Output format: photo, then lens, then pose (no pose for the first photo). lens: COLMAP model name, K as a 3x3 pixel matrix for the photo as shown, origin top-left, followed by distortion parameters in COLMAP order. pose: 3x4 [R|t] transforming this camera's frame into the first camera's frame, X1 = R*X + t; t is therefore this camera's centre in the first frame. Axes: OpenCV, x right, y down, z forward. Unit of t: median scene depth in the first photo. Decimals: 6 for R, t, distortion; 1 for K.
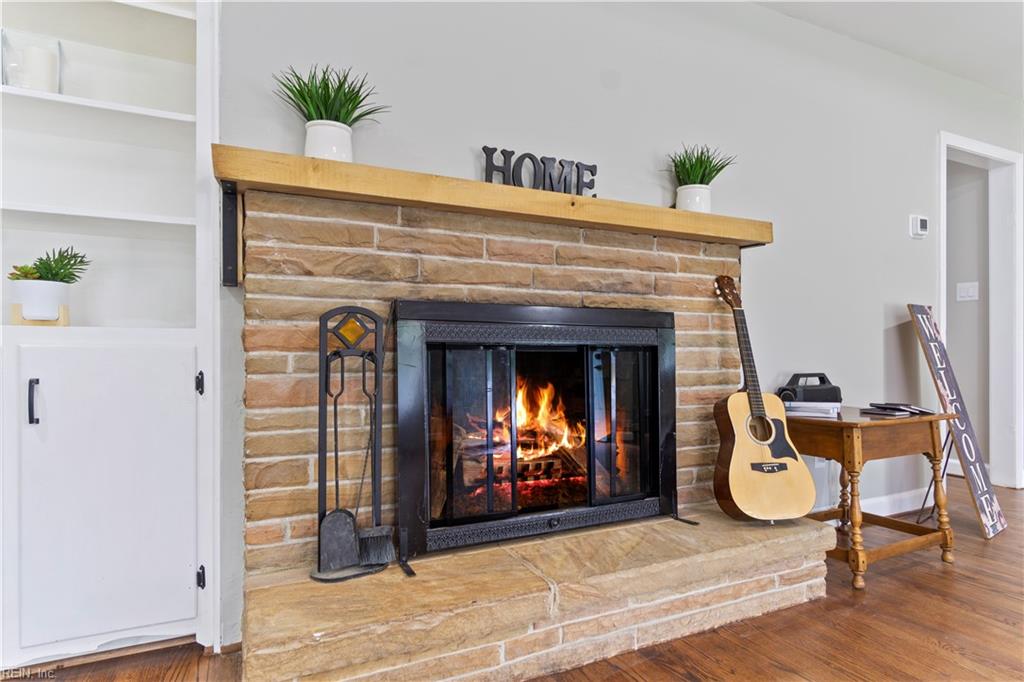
lens RADIAL K [[564.4, 0, 511.6], [0, 564.4, 351.5], [0, 0, 1]] dist [-0.001945, 0.002631]
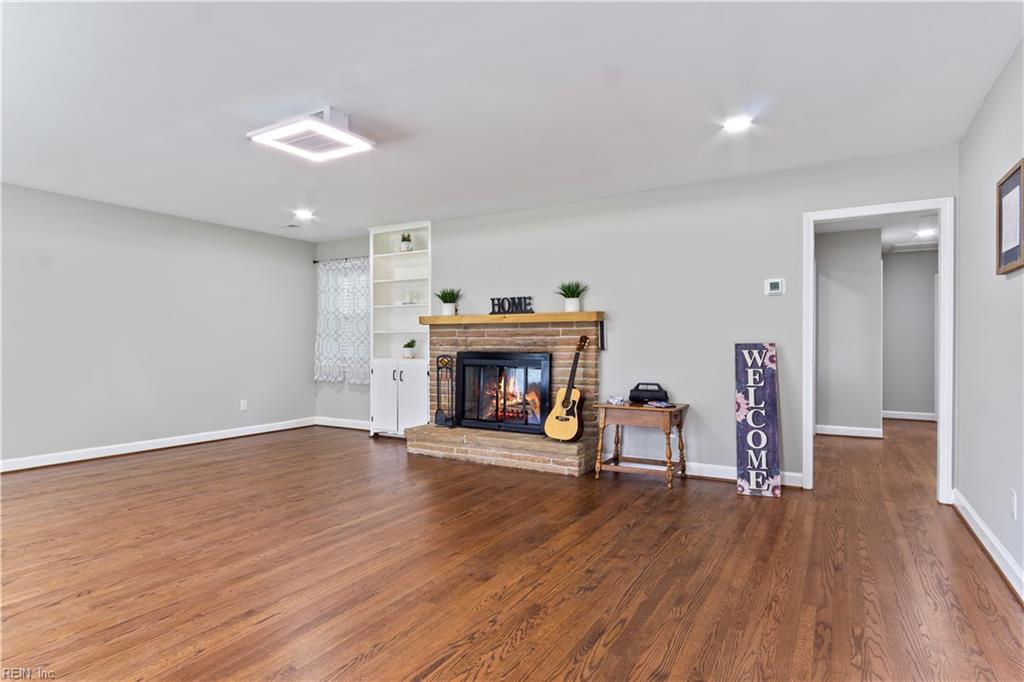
lens RADIAL K [[564.4, 0, 502.8], [0, 564.4, 343.9], [0, 0, 1]] dist [-0.001945, 0.002631]
pose [[0.551498, 0.002819, -0.834172, 2.432859], [0.002895, 0.999982, 0.005293, -0.137371], [0.834171, -0.005334, 0.551480, -0.580940]]
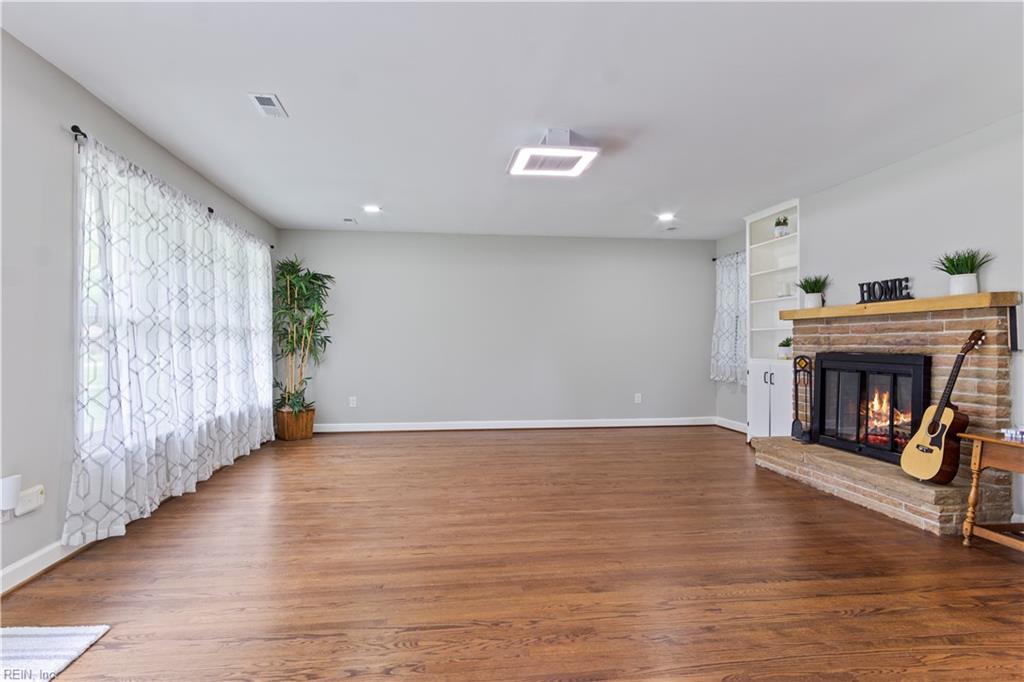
lens RADIAL K [[564.4, 0, 505.9], [0, 564.4, 342.4], [0, 0, 1]] dist [-0.001945, 0.002631]
pose [[-0.313489, 0.002123, -0.949590, 2.564727], [0.007455, 0.999972, -0.000226, -0.131683], [0.949563, -0.007150, -0.313496, 0.345027]]
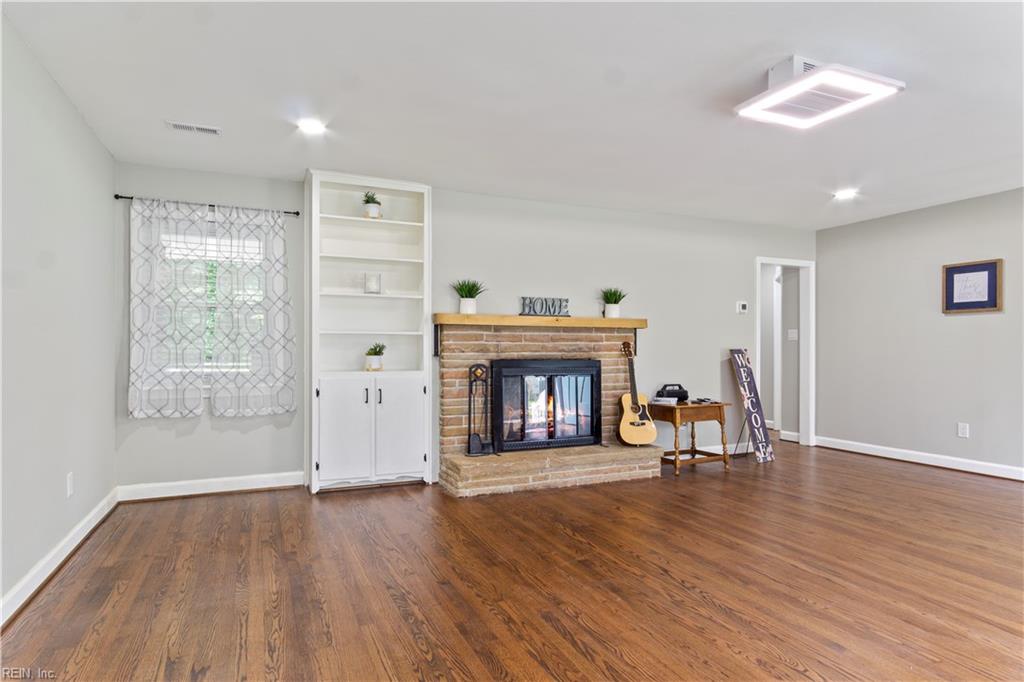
lens RADIAL K [[564.4, 0, 505.1], [0, 564.4, 350.3], [0, 0, 1]] dist [-0.001945, 0.002631]
pose [[0.999332, 0.000831, -0.036540, -0.033766], [-0.000629, 0.999985, 0.005531, -0.134249], [0.036544, -0.005504, 0.999317, -1.535219]]
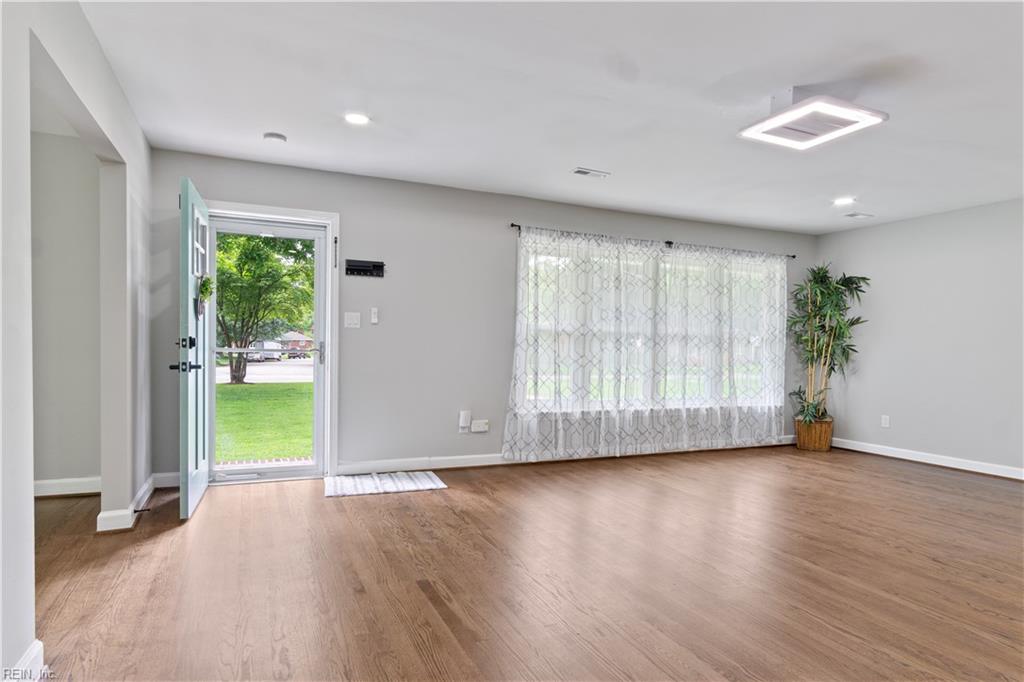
lens RADIAL K [[586.8, 0, 515.8], [0, 586.8, 360.4], [0, 0, 1]] dist [0.014780, 0.001476]
pose [[-0.999714, -0.015015, 0.018589, 1.445683], [-0.014717, 0.999763, 0.016028, -0.116447], [-0.018826, 0.015749, -0.999699, 1.544354]]
